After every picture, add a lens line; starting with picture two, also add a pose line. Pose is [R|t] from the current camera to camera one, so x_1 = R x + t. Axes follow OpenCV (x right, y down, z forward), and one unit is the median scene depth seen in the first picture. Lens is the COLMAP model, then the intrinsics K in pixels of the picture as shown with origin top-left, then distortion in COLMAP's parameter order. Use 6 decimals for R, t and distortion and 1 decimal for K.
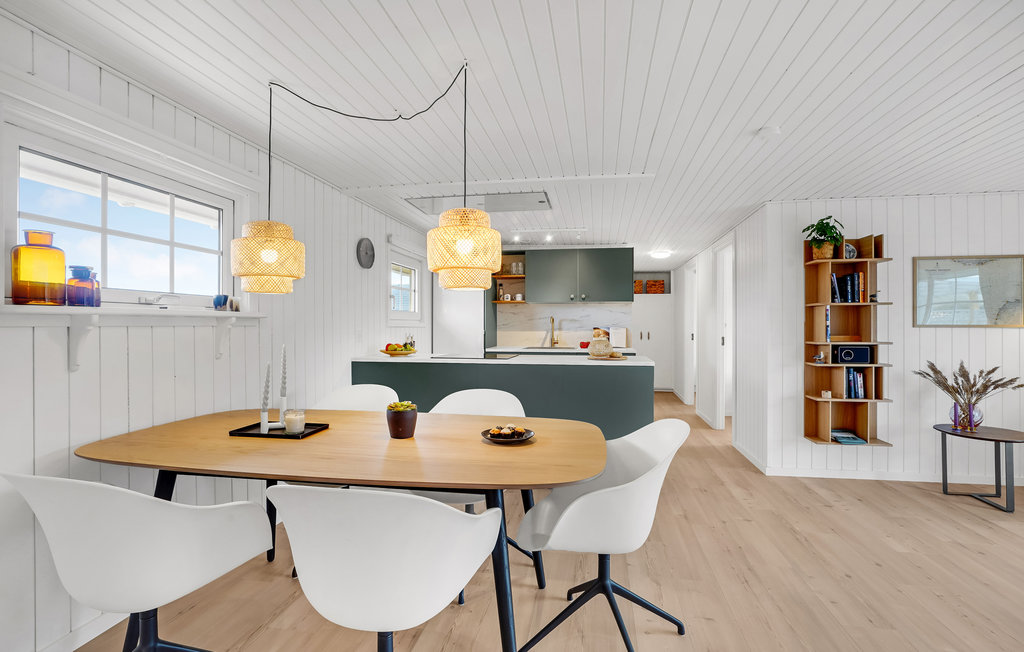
lens RADIAL K [[470.4, 0, 513.7], [0, 470.4, 310.6], [0, 0, 1]] dist [-0.052084, 0.023887]
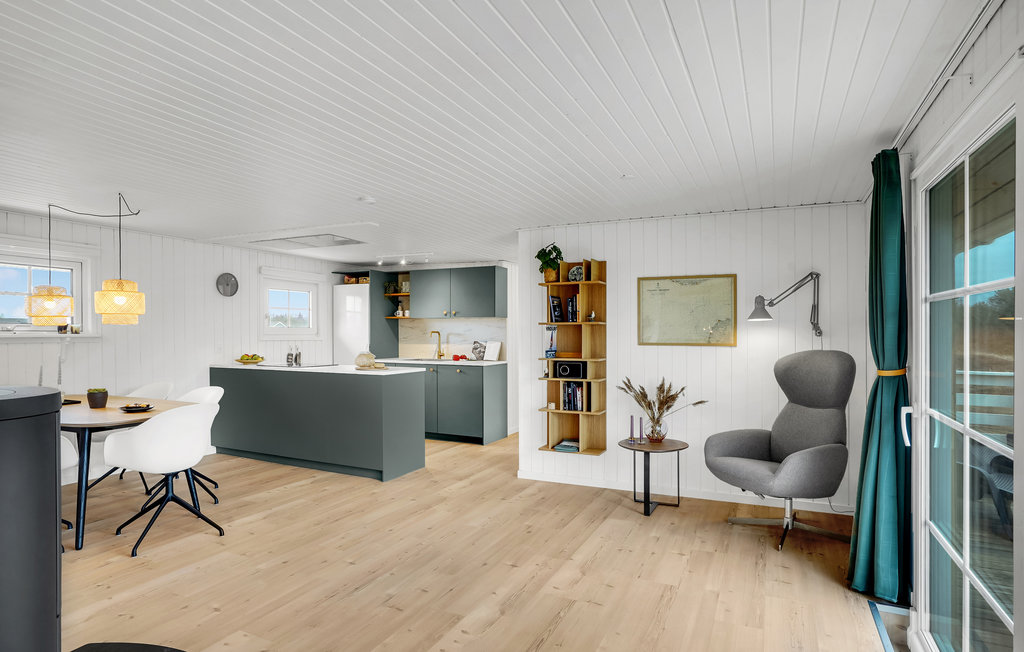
lens RADIAL K [[556.6, 0, 512.0], [0, 556.6, 326.0], [0, 0, 1]] dist [-0.029061, 0.000490]
pose [[0.964103, -0.002811, -0.265514, 0.952763], [0.007998, 0.999798, 0.018453, -0.033682], [0.265408, -0.019914, 0.963930, -0.299081]]
